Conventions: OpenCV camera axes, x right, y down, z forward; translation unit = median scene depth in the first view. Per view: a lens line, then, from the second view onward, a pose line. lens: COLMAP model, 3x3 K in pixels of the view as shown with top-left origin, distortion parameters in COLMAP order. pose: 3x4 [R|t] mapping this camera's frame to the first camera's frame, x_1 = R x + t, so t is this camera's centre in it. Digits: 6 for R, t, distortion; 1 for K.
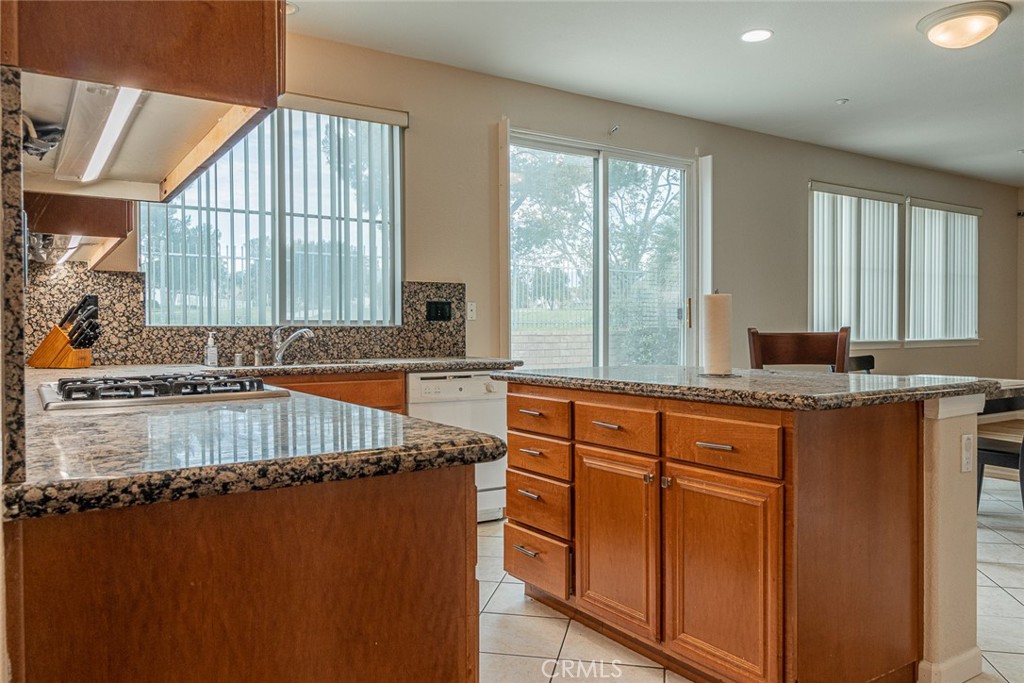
lens RADIAL K [[750.4, 0, 513.5], [0, 750.4, 341.6], [0, 0, 1]] dist [0.019462, -0.004714]
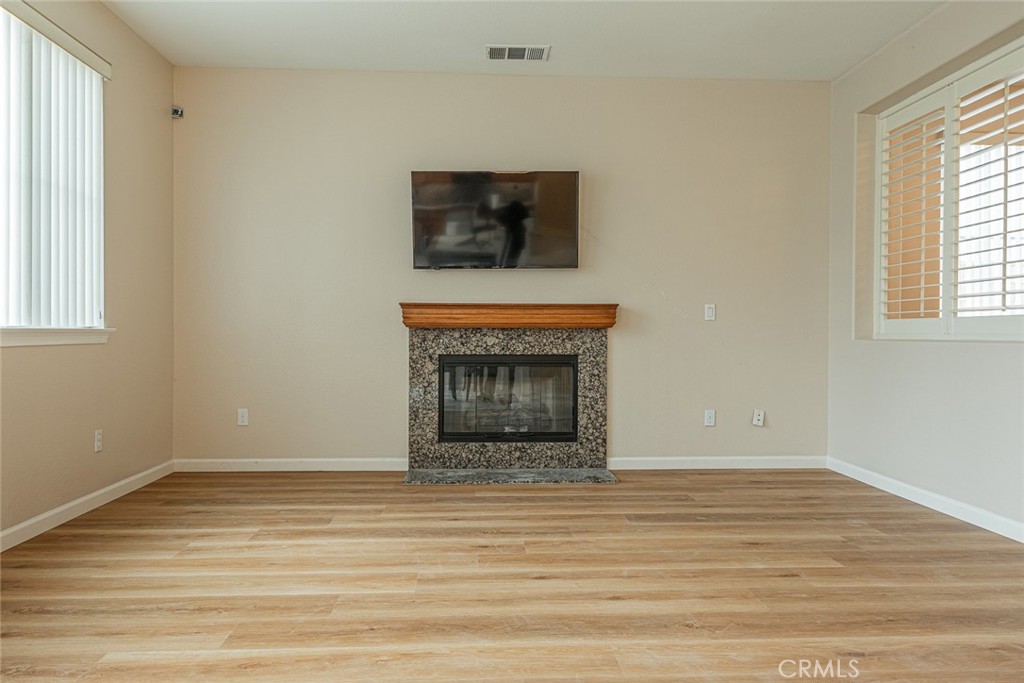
lens RADIAL K [[750.4, 0, 513.1], [0, 750.4, 336.5], [0, 0, 1]] dist [0.019462, -0.004714]
pose [[0.509224, -0.002329, 0.860631, 0.343400], [0.006280, 0.999980, -0.001010, 0.003972], [-0.860611, 0.005919, 0.509228, 0.545793]]
